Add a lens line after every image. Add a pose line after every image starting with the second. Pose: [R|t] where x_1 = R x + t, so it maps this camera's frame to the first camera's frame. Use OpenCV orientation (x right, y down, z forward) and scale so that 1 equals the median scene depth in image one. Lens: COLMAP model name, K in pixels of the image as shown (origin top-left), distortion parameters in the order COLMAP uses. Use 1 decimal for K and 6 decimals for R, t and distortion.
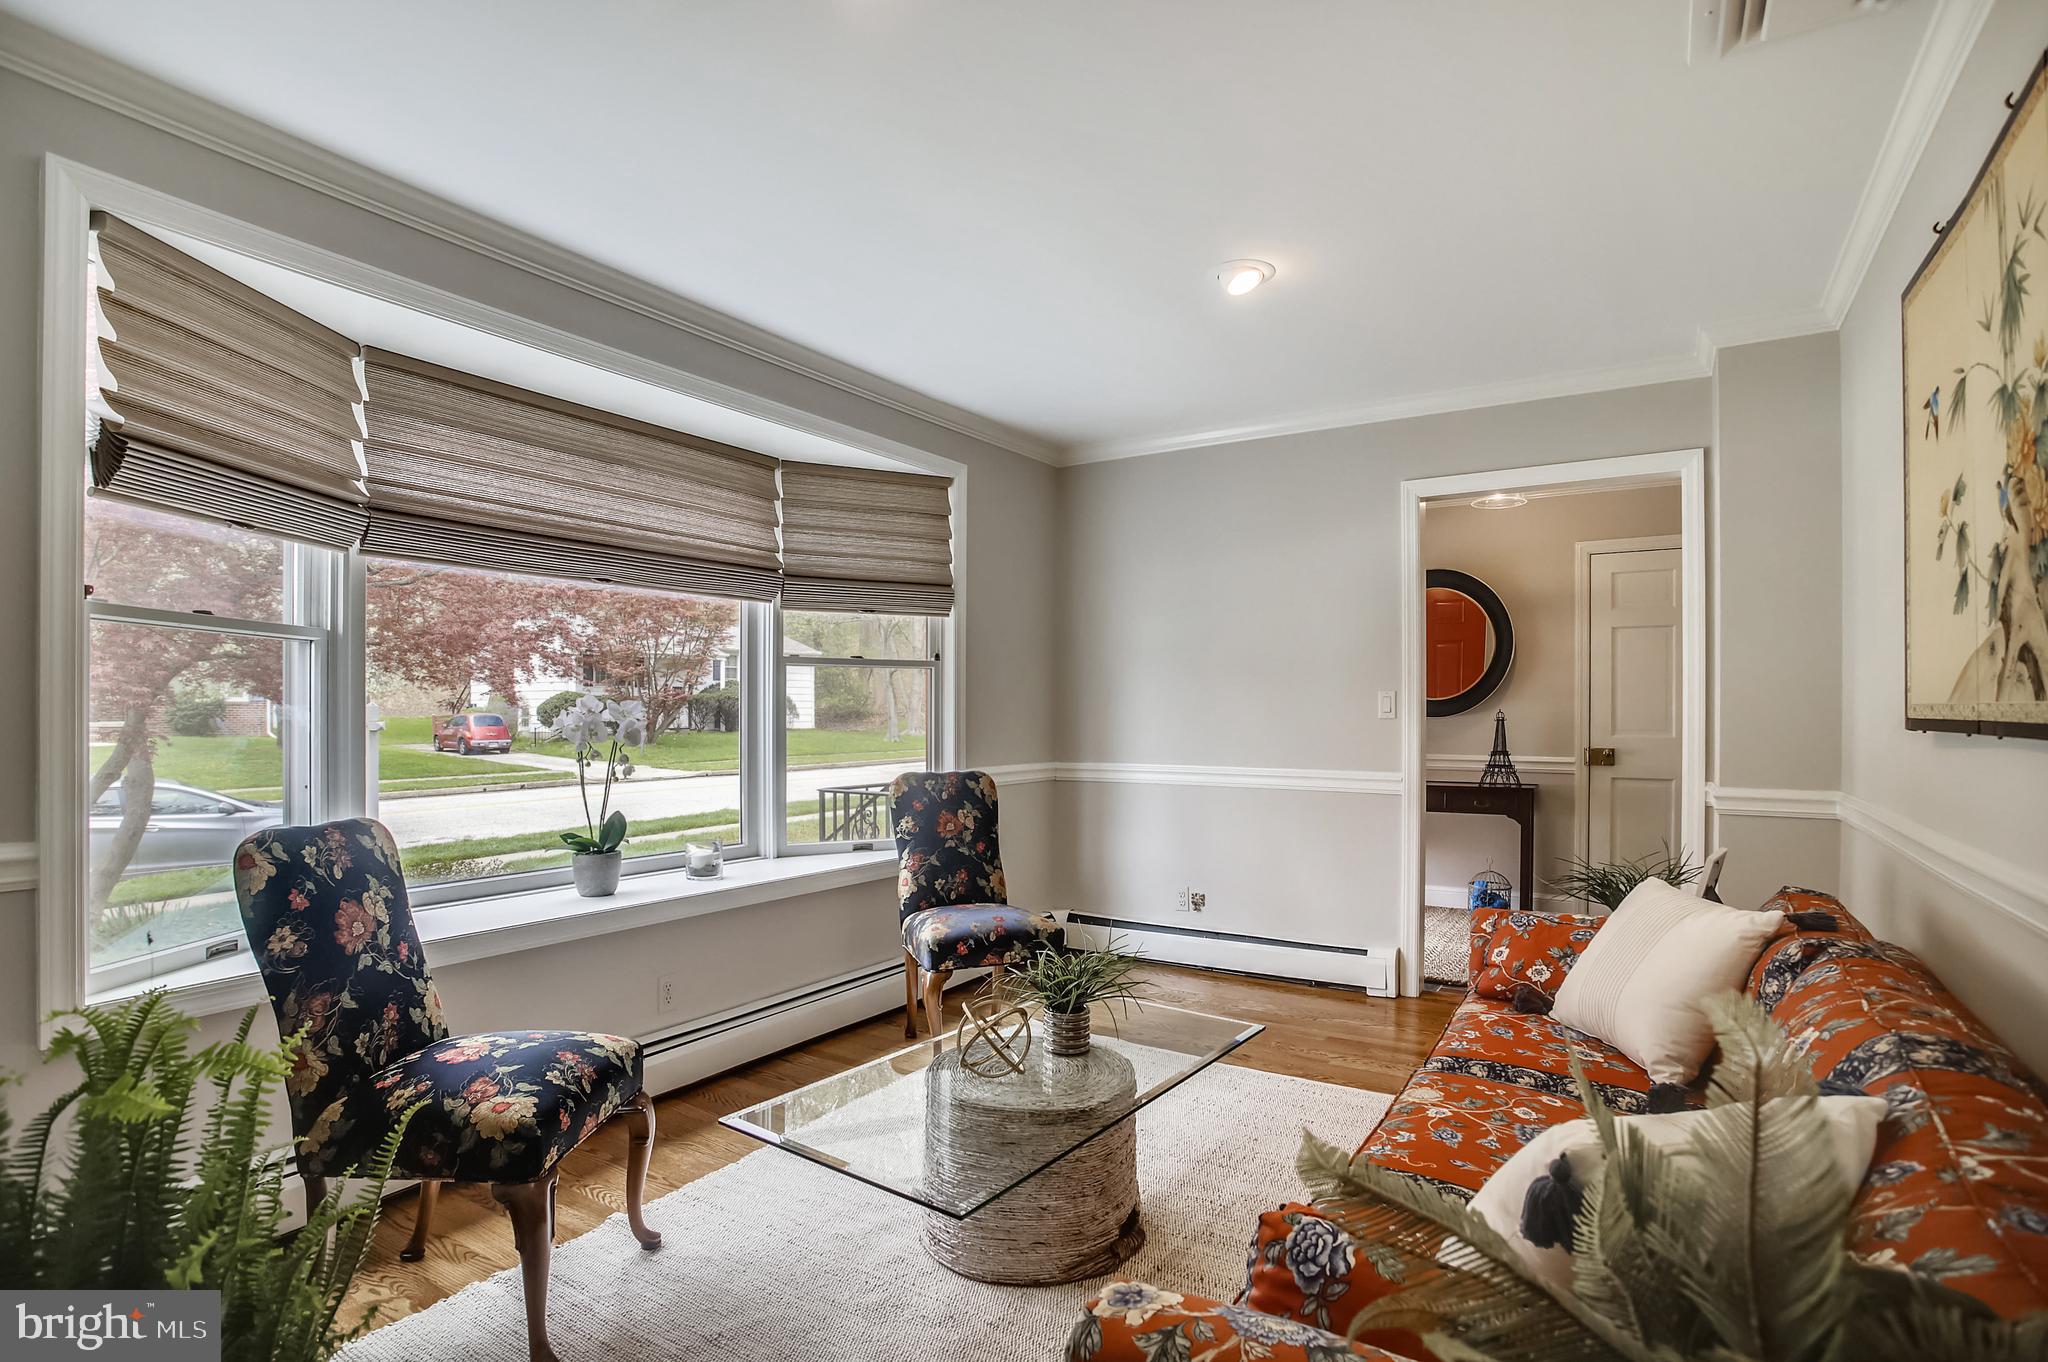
lens RADIAL K [[997.0, 0, 1013.9], [0, 997.0, 669.3], [0, 0, 1]] dist [-0.070523, 0.039216]
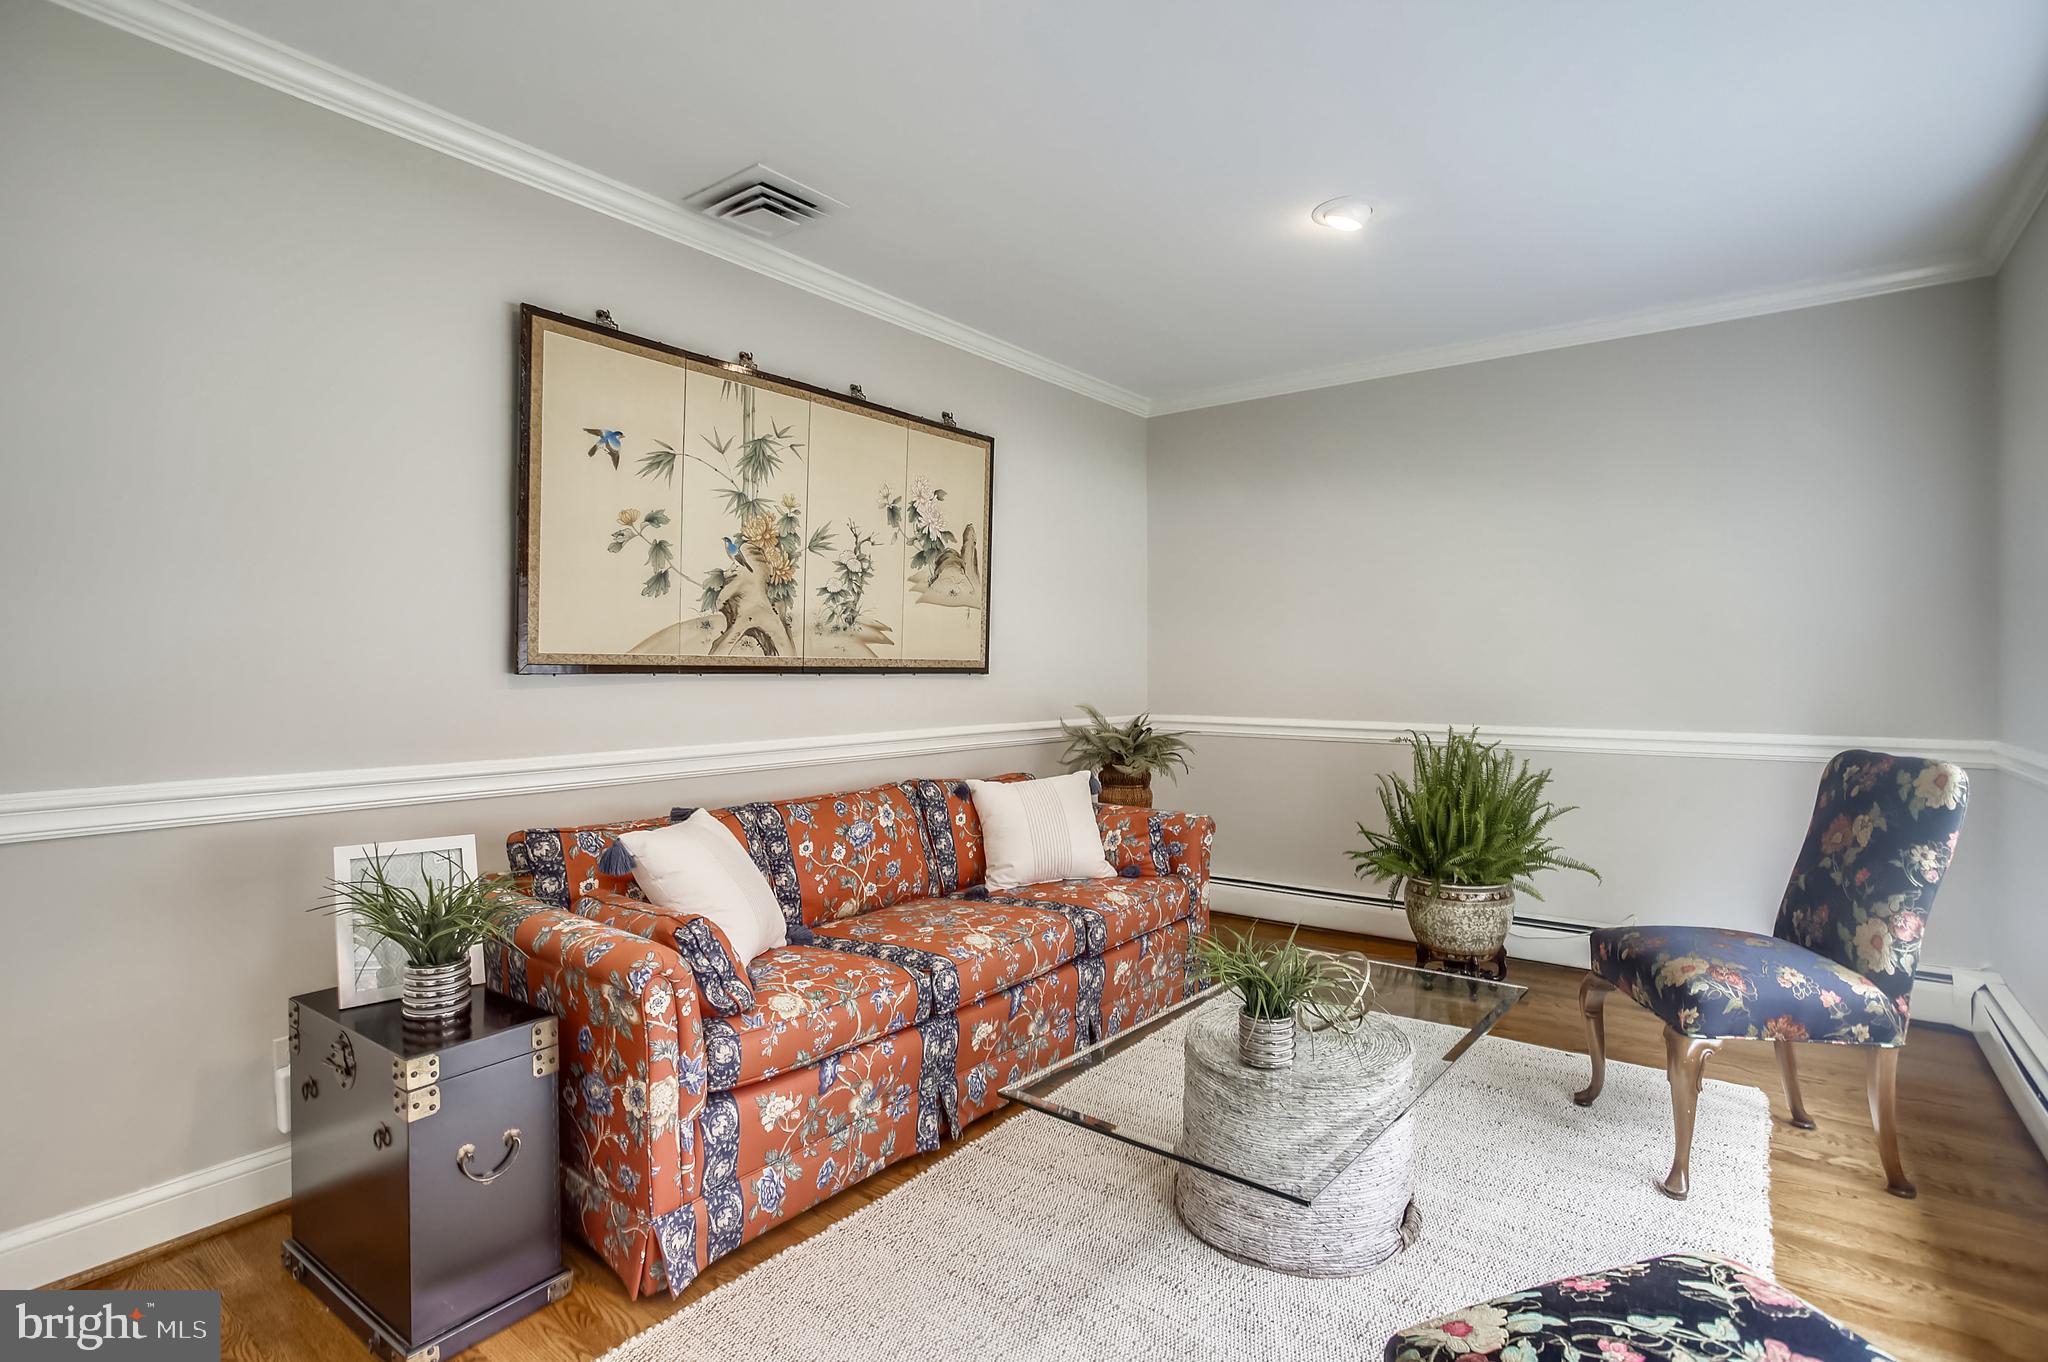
lens RADIAL K [[997.0, 0, 1013.9], [0, 997.0, 669.3], [0, 0, 1]] dist [-0.070523, 0.039216]
pose [[-0.997526, 0.001409, 0.070290, 0.259807], [-0.000907, 0.999458, -0.032909, 0.099288], [-0.070298, -0.032892, -0.996984, 2.284198]]
